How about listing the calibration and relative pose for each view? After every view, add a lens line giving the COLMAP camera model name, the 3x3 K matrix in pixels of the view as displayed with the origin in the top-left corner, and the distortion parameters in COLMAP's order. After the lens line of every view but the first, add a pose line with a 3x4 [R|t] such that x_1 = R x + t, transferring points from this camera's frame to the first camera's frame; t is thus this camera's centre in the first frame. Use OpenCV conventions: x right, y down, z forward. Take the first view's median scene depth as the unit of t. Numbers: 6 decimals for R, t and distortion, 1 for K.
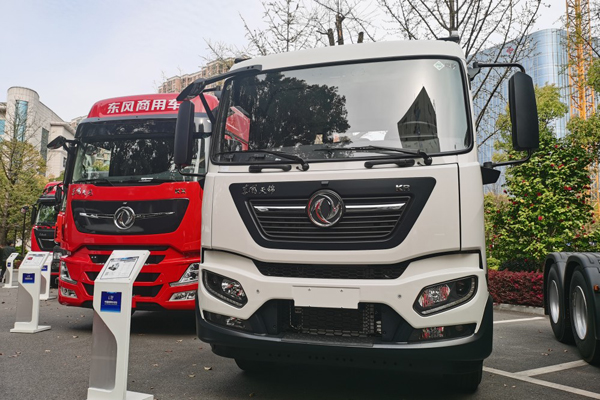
lens RADIAL K [[458.4, 0, 300.0], [0, 458.4, 200.0], [0, 0, 1]] dist [0.063072, -0.075932]
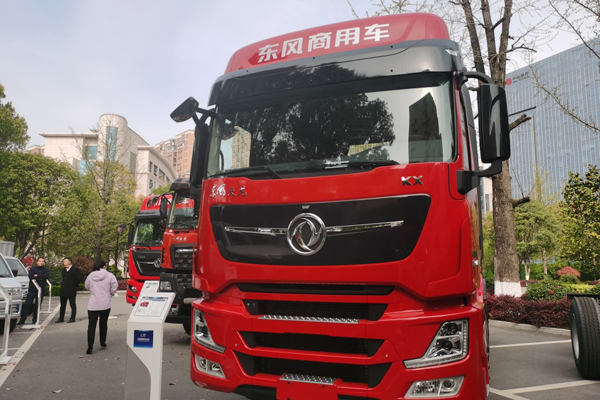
lens RADIAL K [[458.4, 0, 300.0], [0, 458.4, 200.0], [0, 0, 1]] dist [0.063072, -0.075932]
pose [[0.987800, -0.030333, -0.152744, -0.279698], [0.025092, 0.999032, -0.036122, 0.016583], [0.153692, 0.031849, 0.987605, 0.422875]]
